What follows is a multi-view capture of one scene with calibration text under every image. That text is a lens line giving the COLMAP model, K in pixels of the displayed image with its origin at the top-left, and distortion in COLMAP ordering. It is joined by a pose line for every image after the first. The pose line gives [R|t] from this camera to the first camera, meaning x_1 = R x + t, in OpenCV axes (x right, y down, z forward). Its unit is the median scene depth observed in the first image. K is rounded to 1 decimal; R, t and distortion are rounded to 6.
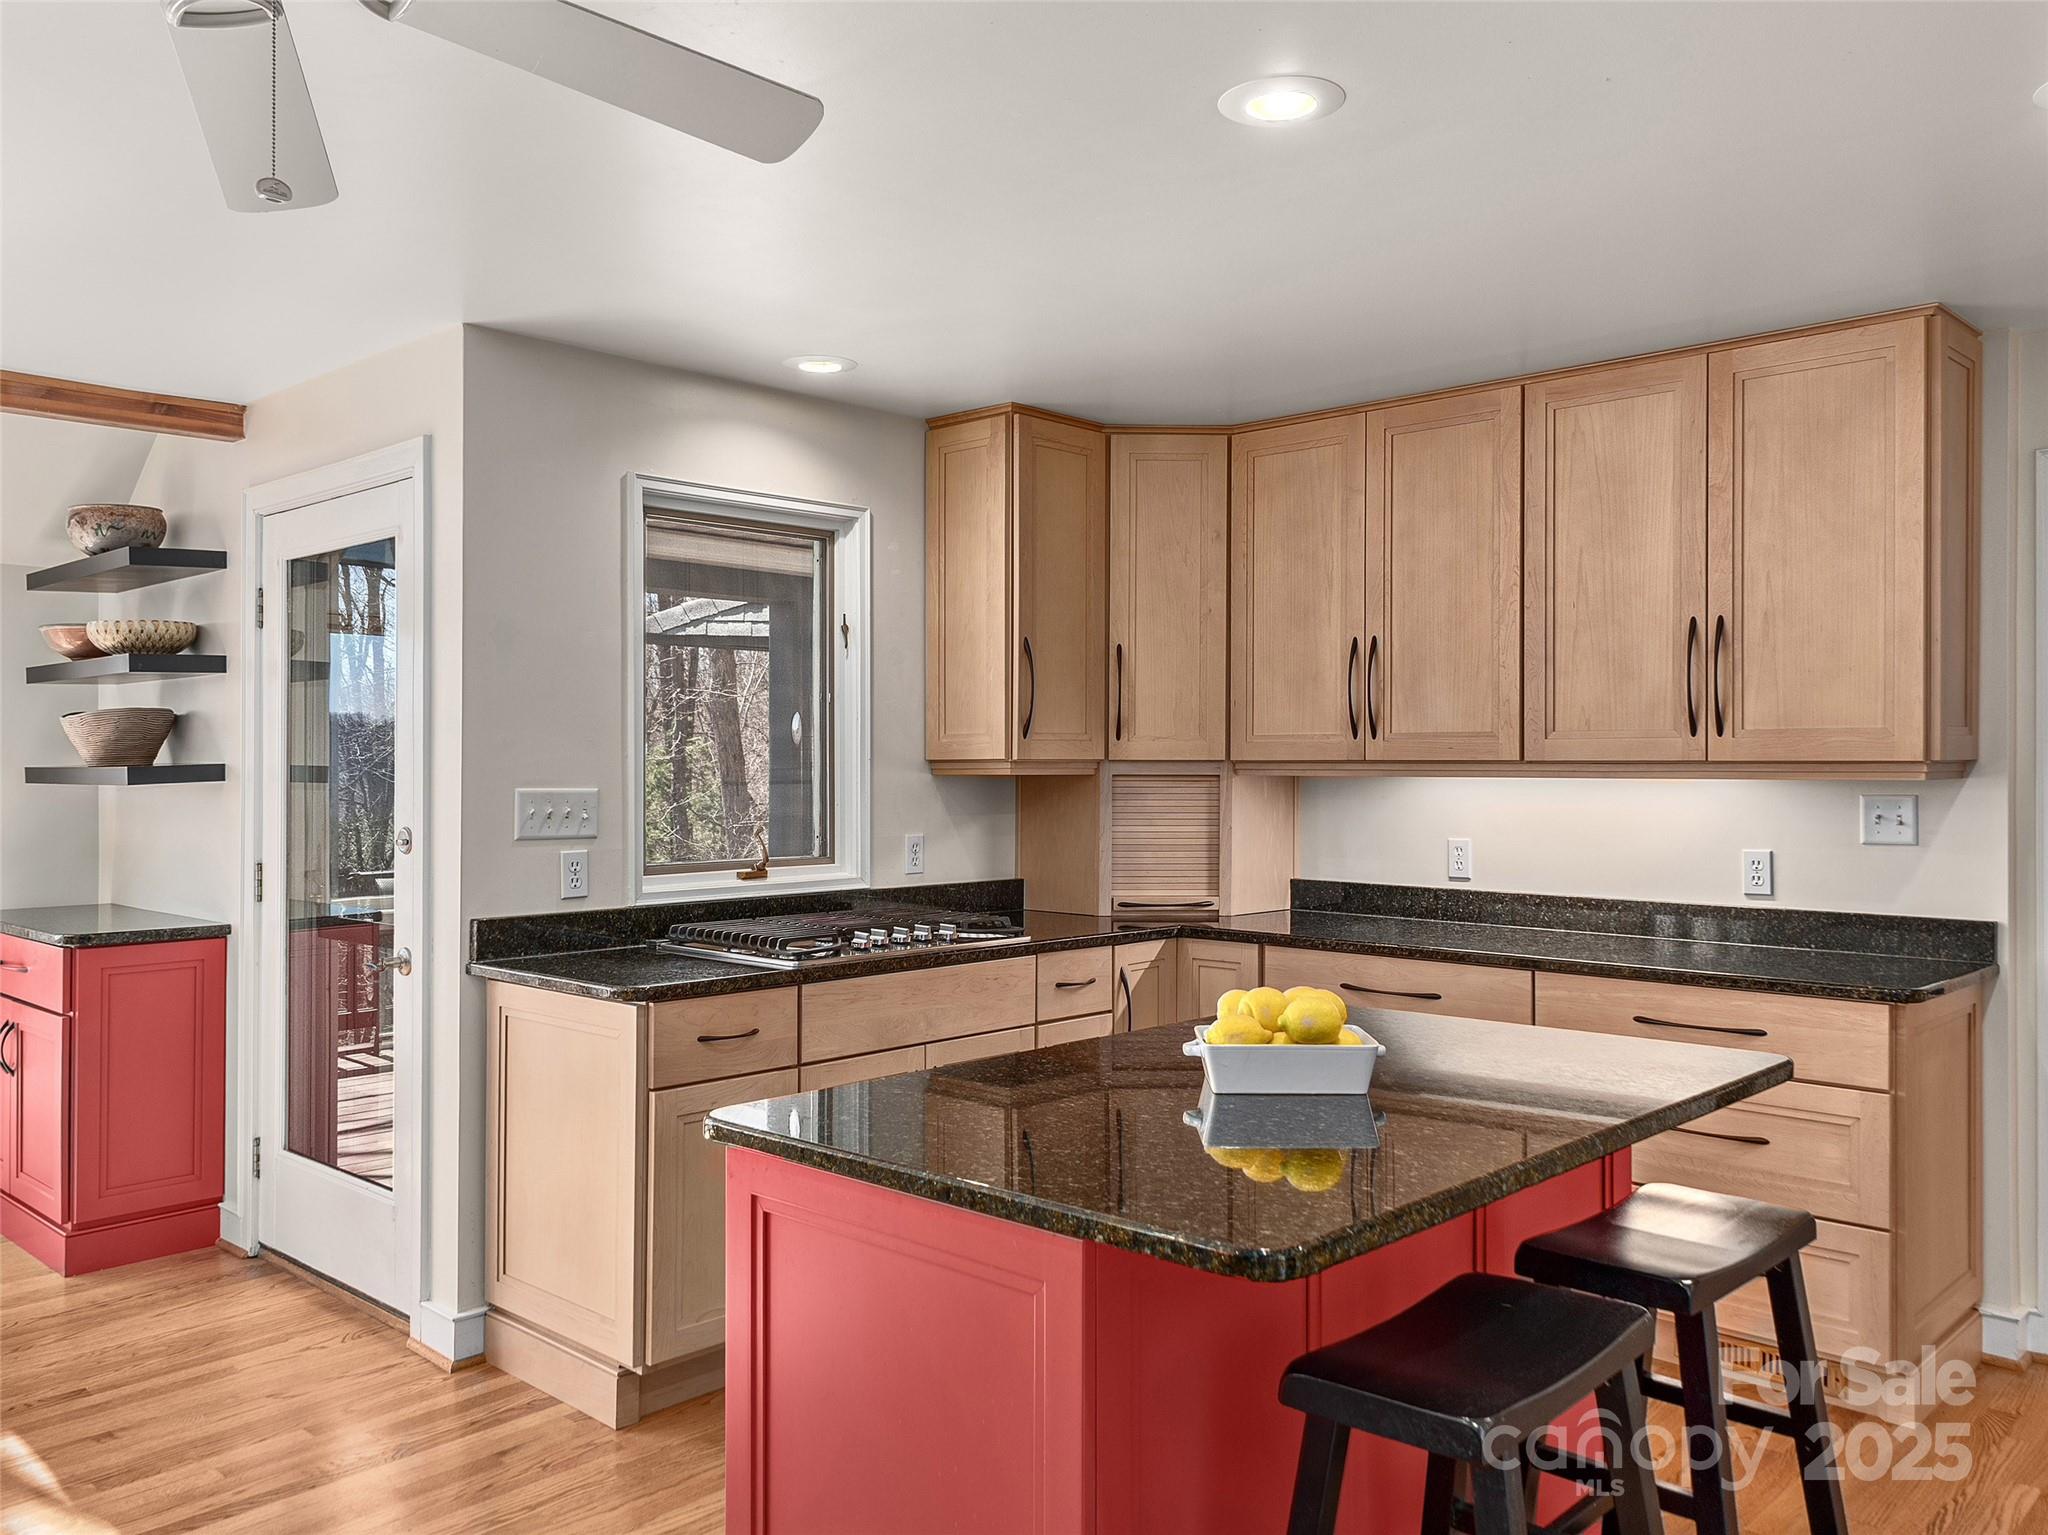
lens RADIAL K [[1602.5, 0, 901.7], [0, 1602.5, 754.4], [0, 0, 1]] dist [0.009475, 0.002696]
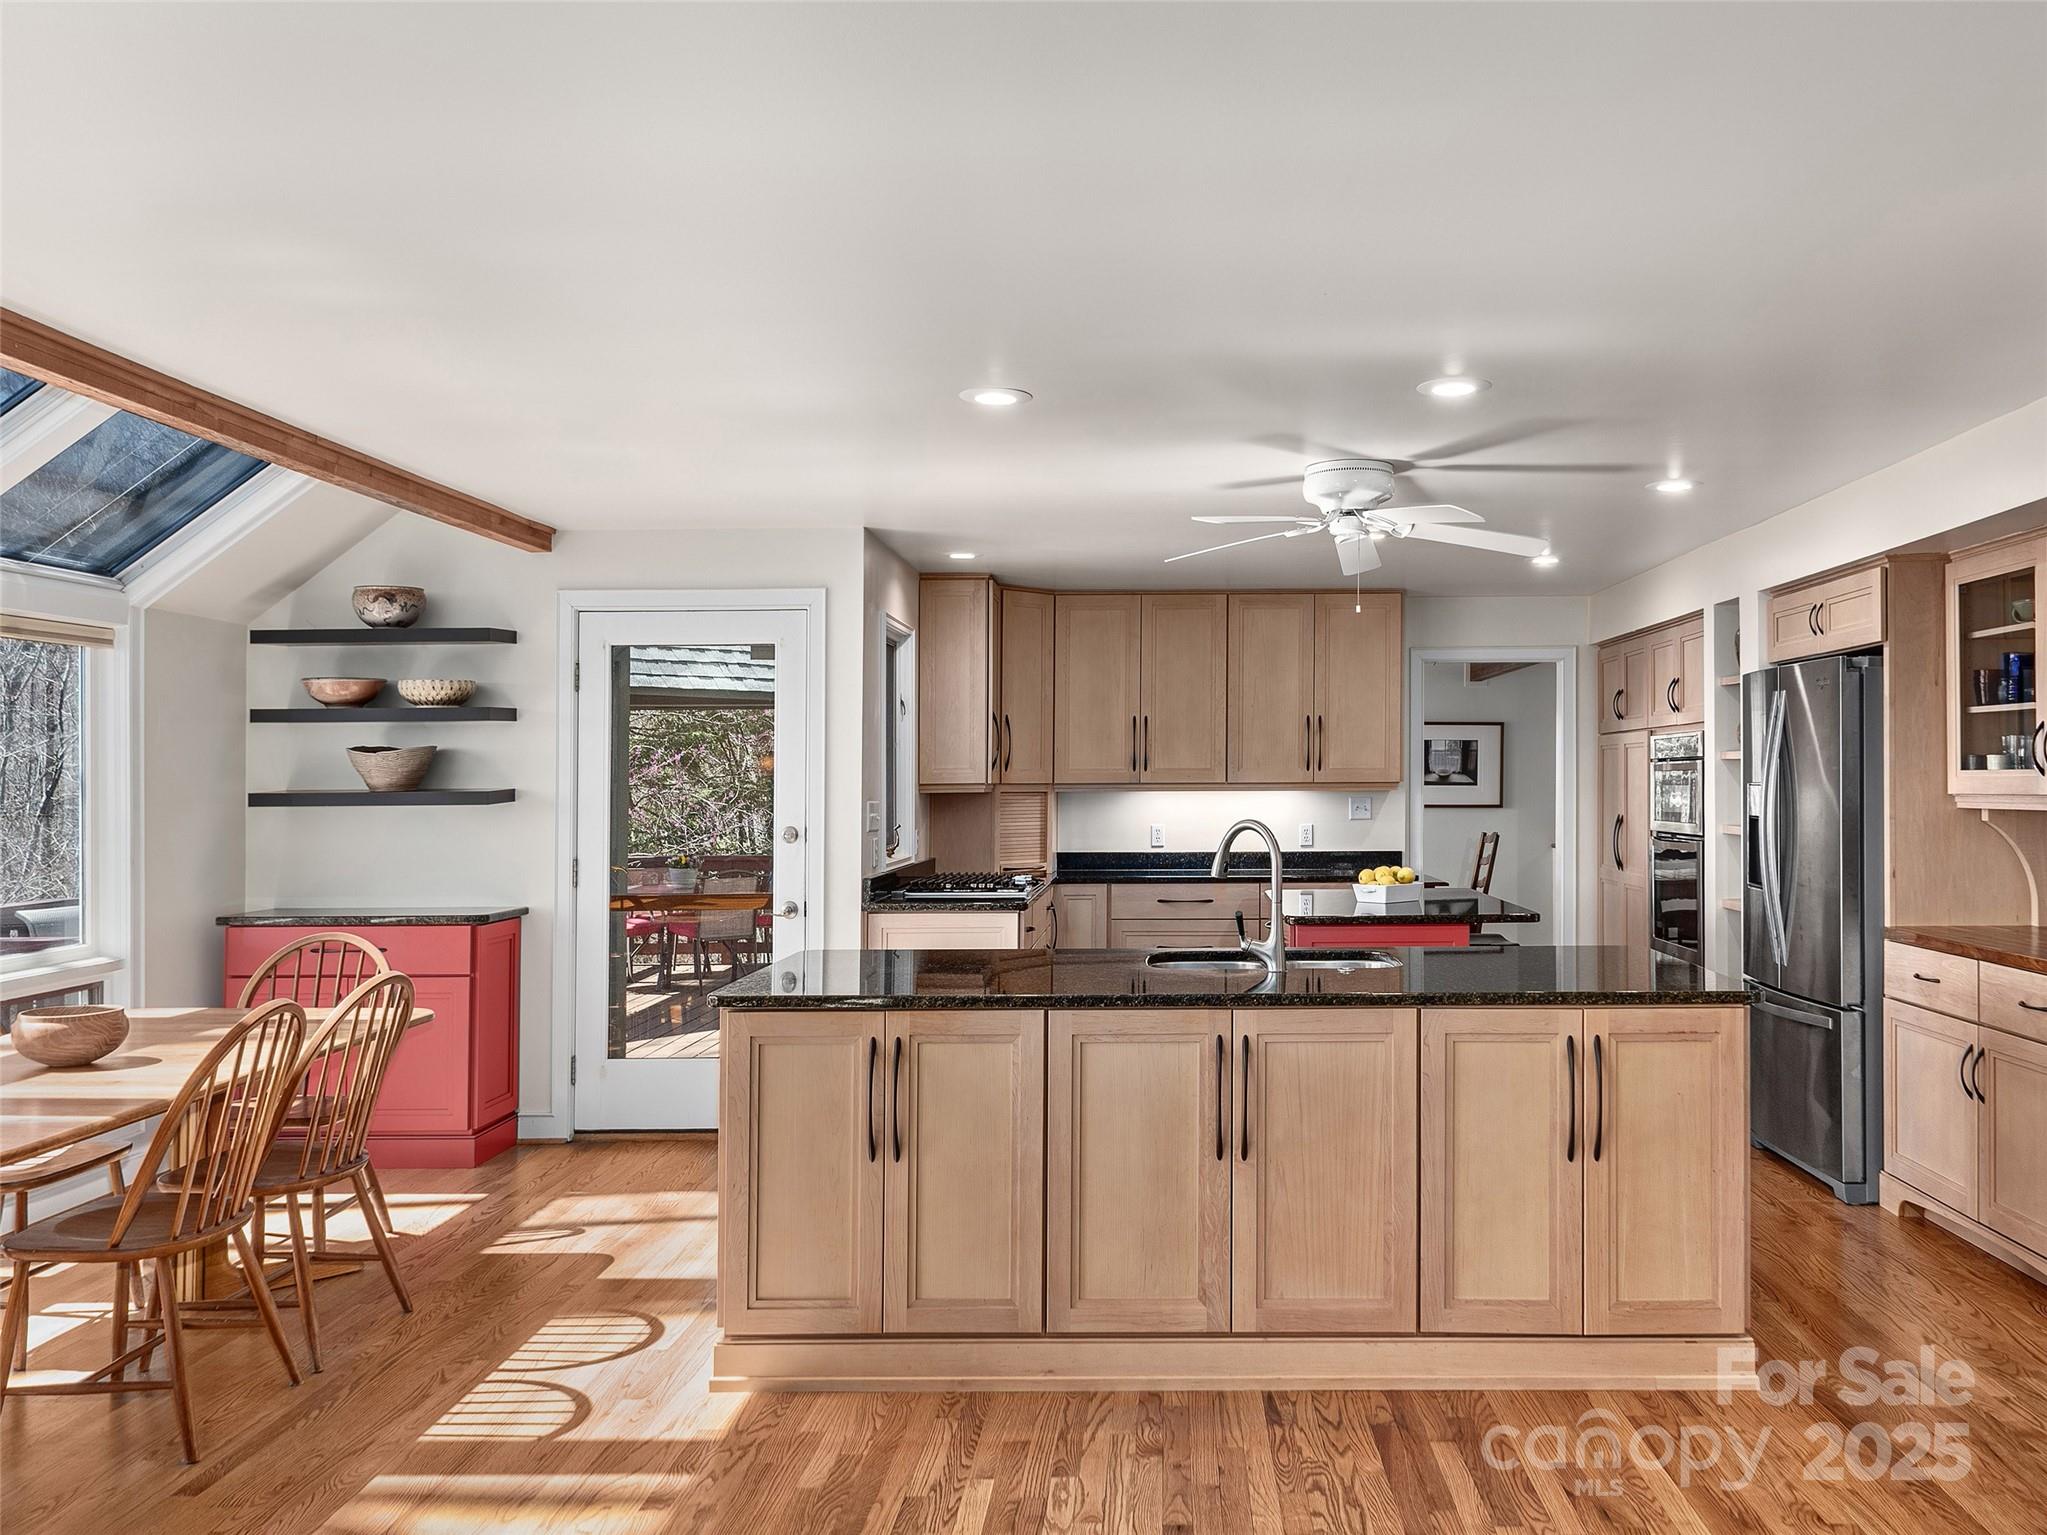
lens RADIAL K [[1732.5, 0, 1167.9], [0, 1732.5, 764.3], [0, 0, 1]] dist [0.024184, -0.001812]
pose [[0.701152, 0.003402, 0.713004, -1.178966], [0.001593, 0.999979, -0.006337, -0.005136], [-0.713010, 0.005579, 0.701131, -0.450952]]
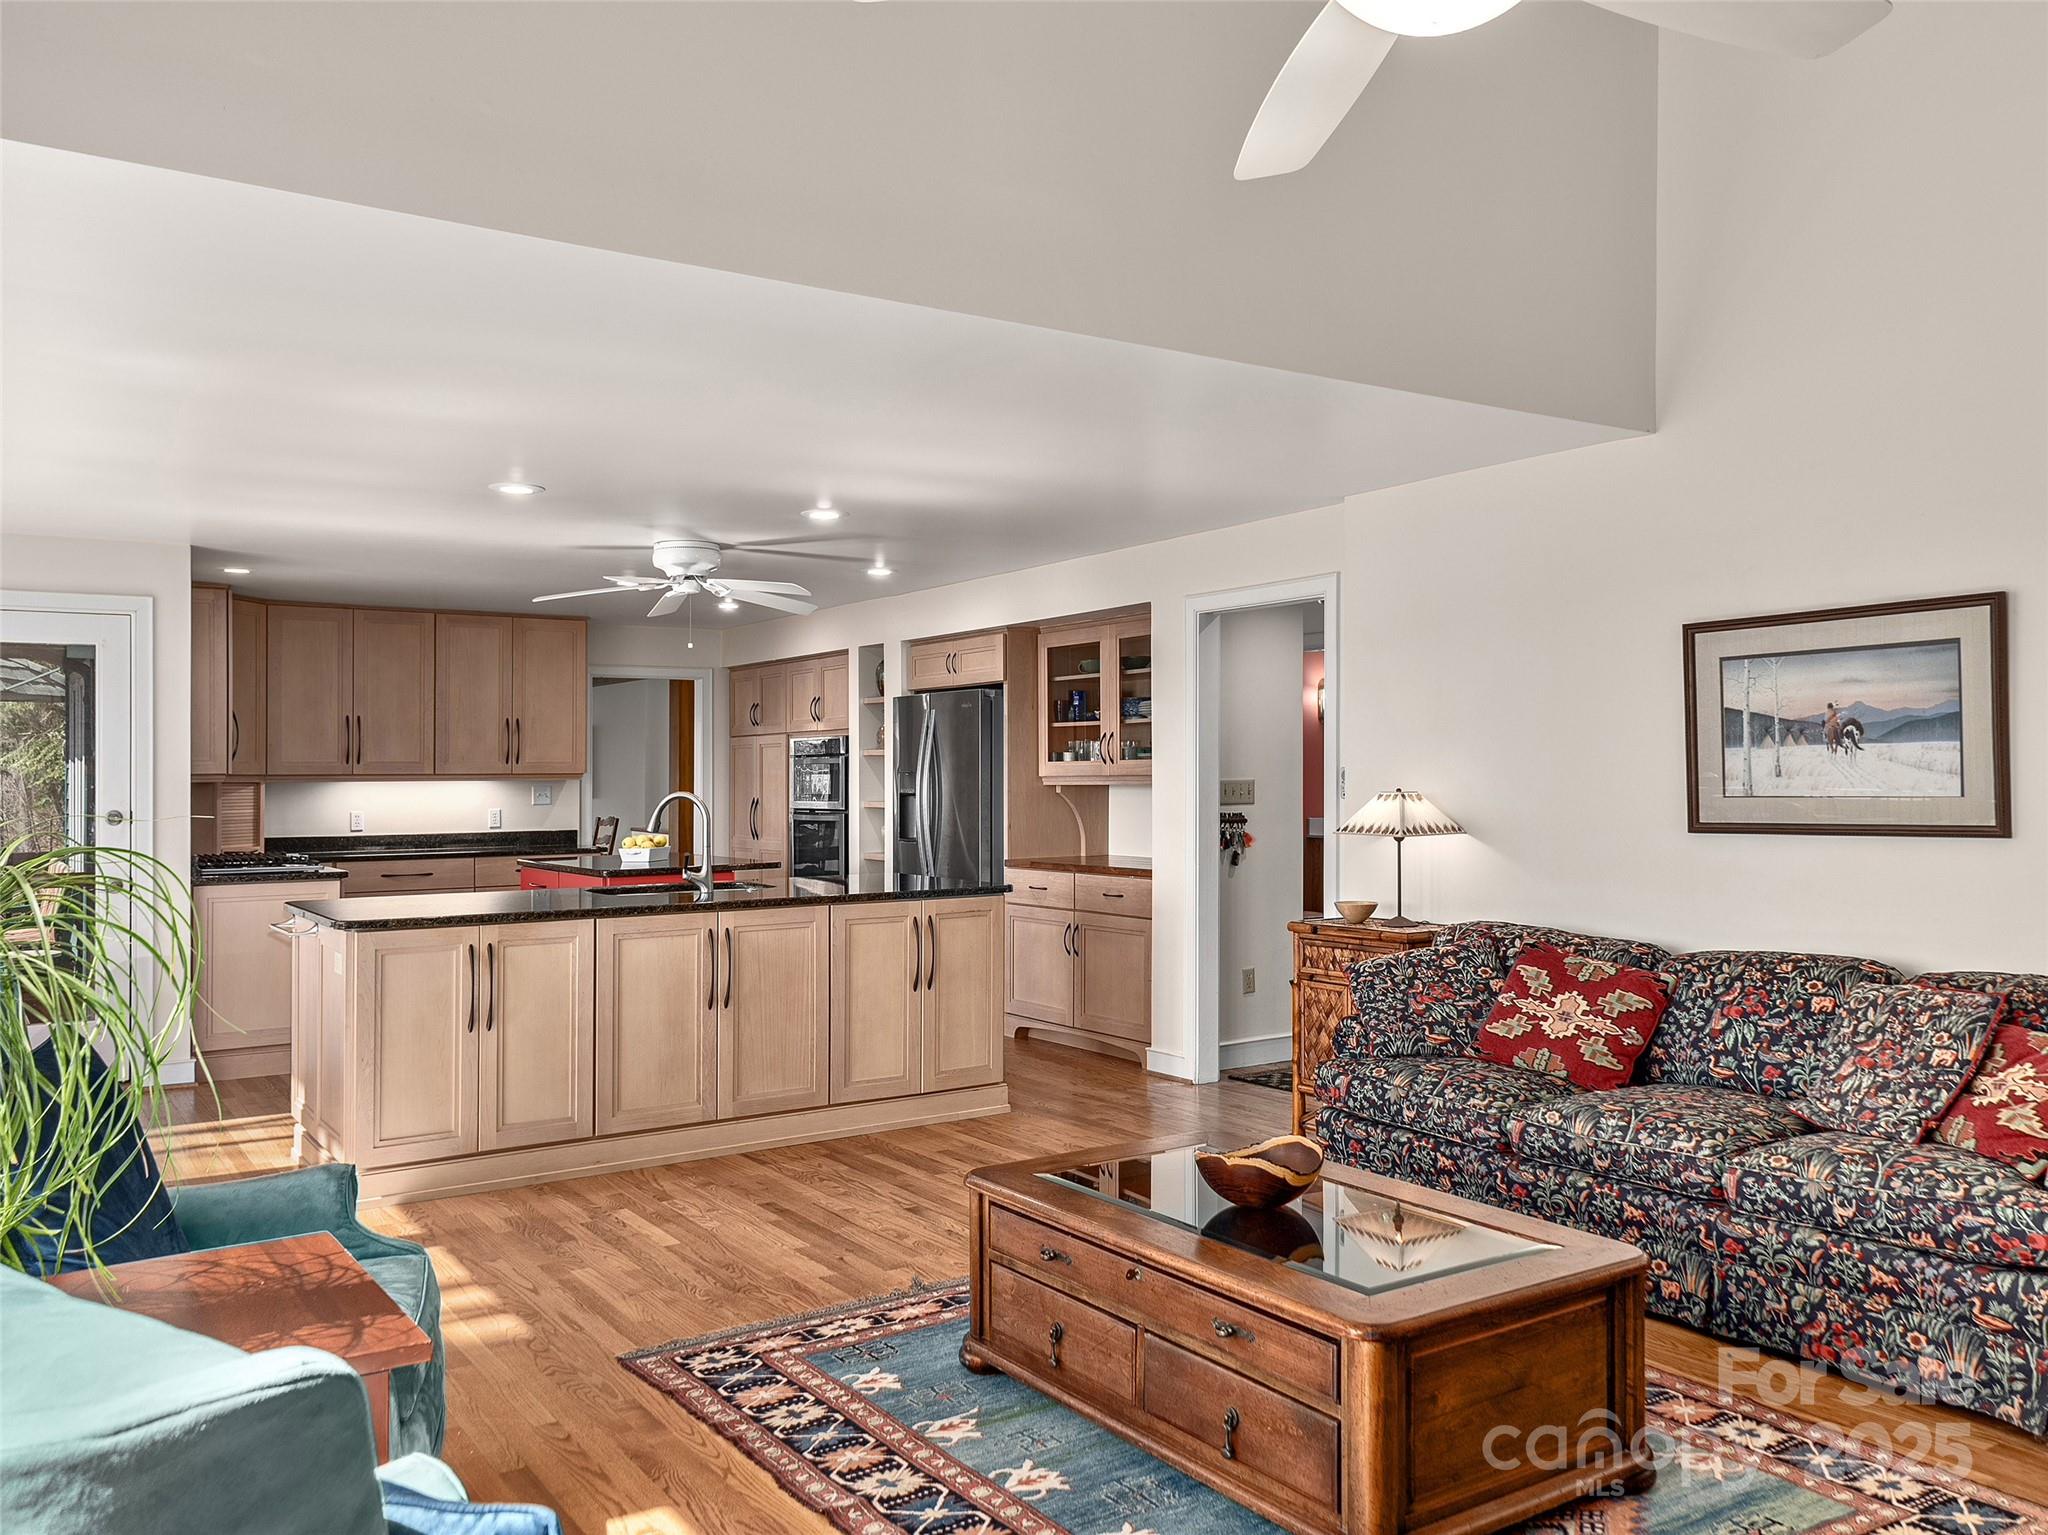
lens RADIAL K [[1616.6, 0, 1168.0], [0, 1616.6, 778.1], [0, 0, 1]] dist [0.003956, -0.002183]
pose [[0.136934, -0.002784, 0.990576, -1.769872], [0.003338, 0.999992, 0.002349, 0.007968], [-0.990575, 0.002985, 0.136942, -0.375893]]
